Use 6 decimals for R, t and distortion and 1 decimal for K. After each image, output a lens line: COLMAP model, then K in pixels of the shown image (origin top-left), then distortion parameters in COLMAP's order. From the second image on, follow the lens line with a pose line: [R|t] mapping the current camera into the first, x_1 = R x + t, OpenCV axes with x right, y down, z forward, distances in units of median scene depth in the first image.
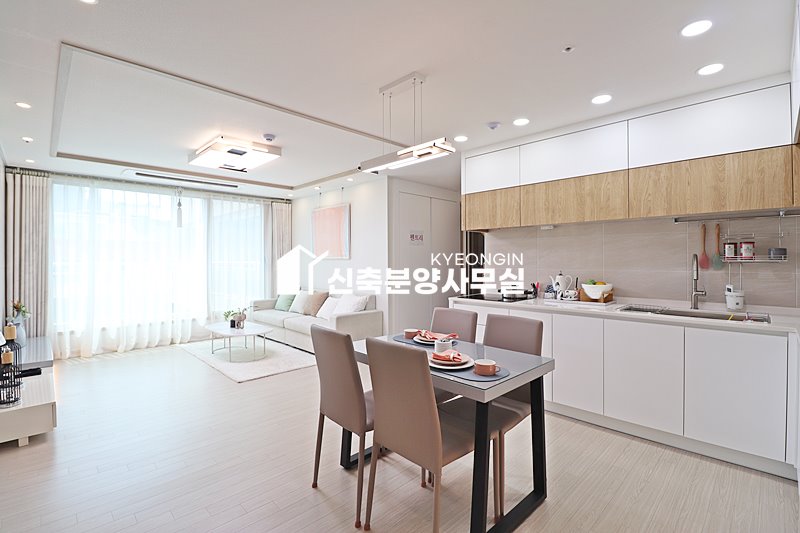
lens RADIAL K [[372.6, 0, 406.2], [0, 372.6, 258.2], [0, 0, 1]] dist [-0.002137, -0.011270]
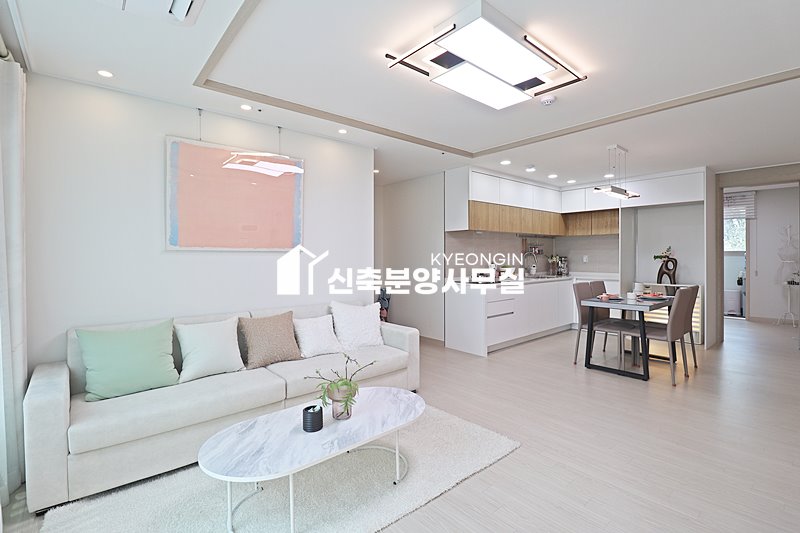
lens RADIAL K [[372.6, 0, 405.3], [0, 372.6, 255.0], [0, 0, 1]] dist [-0.002137, -0.011270]
pose [[0.063847, 0.004067, 0.997951, -0.853451], [0.000473, 0.999991, -0.004106, 0.010328], [-0.997960, 0.000734, 0.063845, 0.902340]]
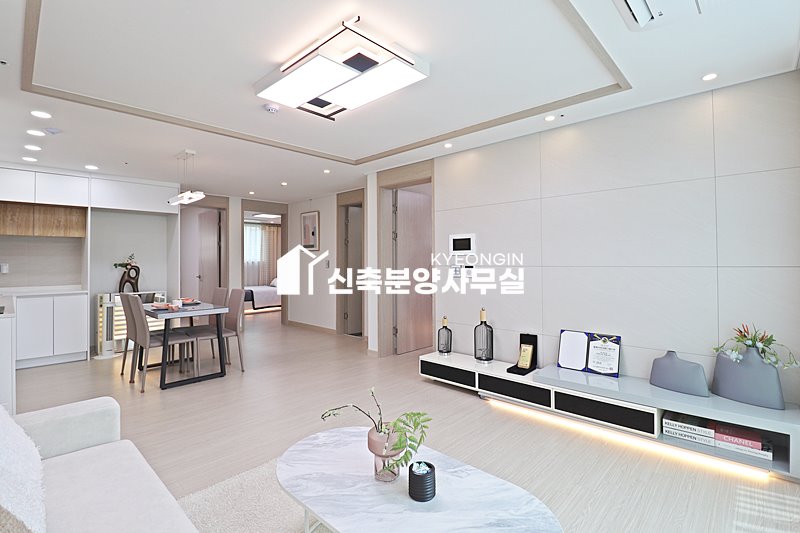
lens RADIAL K [[372.6, 0, 404.9], [0, 372.6, 255.2], [0, 0, 1]] dist [-0.002137, -0.011270]
pose [[-0.999265, 0.008330, -0.037424, -0.450890], [0.009060, 0.999771, -0.019384, 0.012785], [0.037254, -0.019708, -0.999111, 1.307525]]
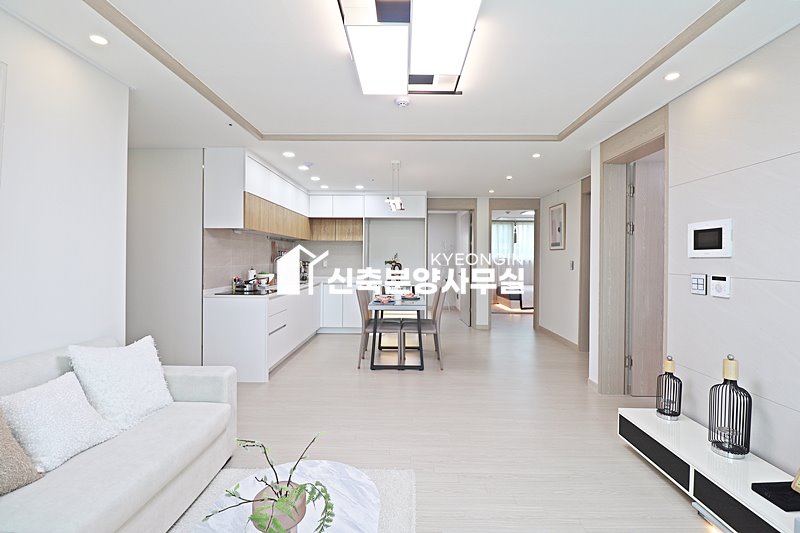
lens RADIAL K [[372.6, 0, 405.3], [0, 372.6, 259.9], [0, 0, 1]] dist [-0.002137, -0.011270]
pose [[-0.705567, -0.004964, 0.708626, -0.663345], [-0.007933, 0.999968, -0.000895, 0.004737], [-0.708599, -0.006253, -0.705584, 1.107017]]
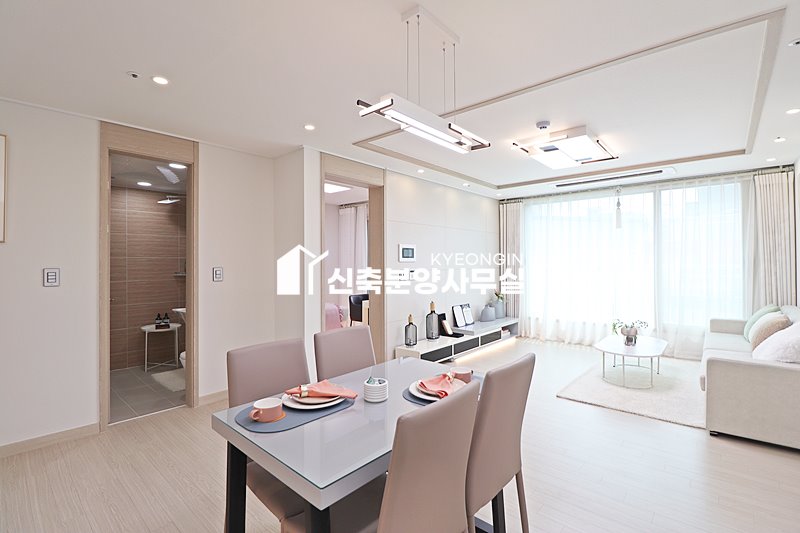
lens RADIAL K [[372.6, 0, 400.4], [0, 372.6, 260.0], [0, 0, 1]] dist [-0.002137, -0.011270]
pose [[0.069627, -0.003467, -0.997567, 0.349293], [0.008102, 0.999963, -0.002909, -0.003677], [0.997540, -0.007880, 0.069653, 0.430640]]
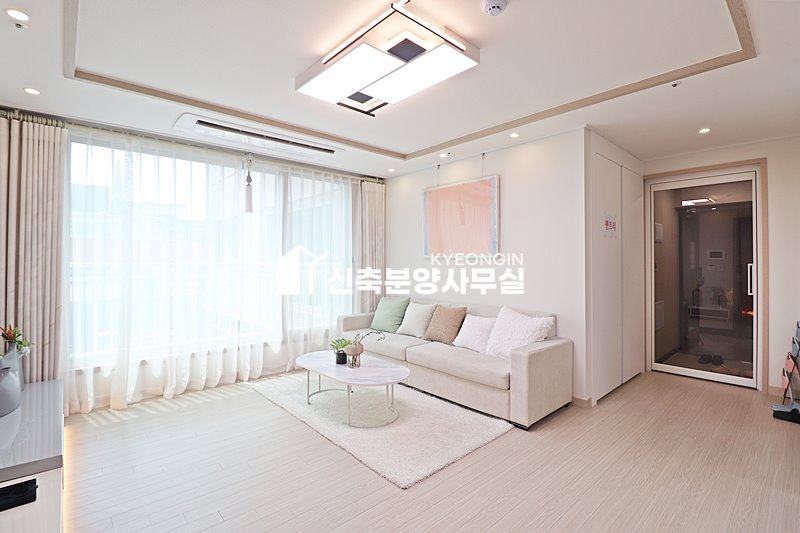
lens RADIAL K [[372.6, 0, 403.5], [0, 372.6, 258.1], [0, 0, 1]] dist [-0.002137, -0.011270]
pose [[0.999037, 0.002411, -0.043808, -0.335465], [-0.002722, 0.999972, -0.007041, 0.007708], [0.043790, 0.007153, 0.999015, 0.368220]]
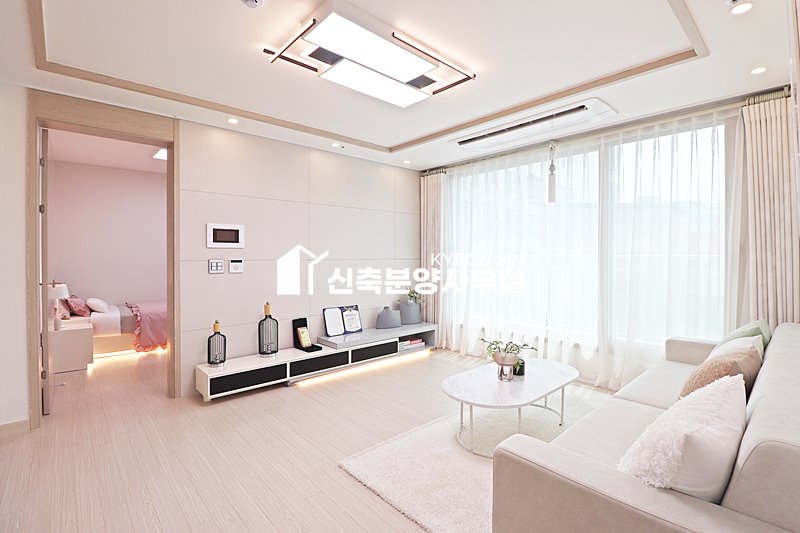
lens RADIAL K [[372.6, 0, 403.8], [0, 372.6, 259.1], [0, 0, 1]] dist [-0.002137, -0.011270]
pose [[-0.040543, 0.011861, -0.999107, 0.081982], [0.003876, 0.999924, 0.011714, 0.012147], [0.999170, -0.003398, -0.040586, 0.877604]]
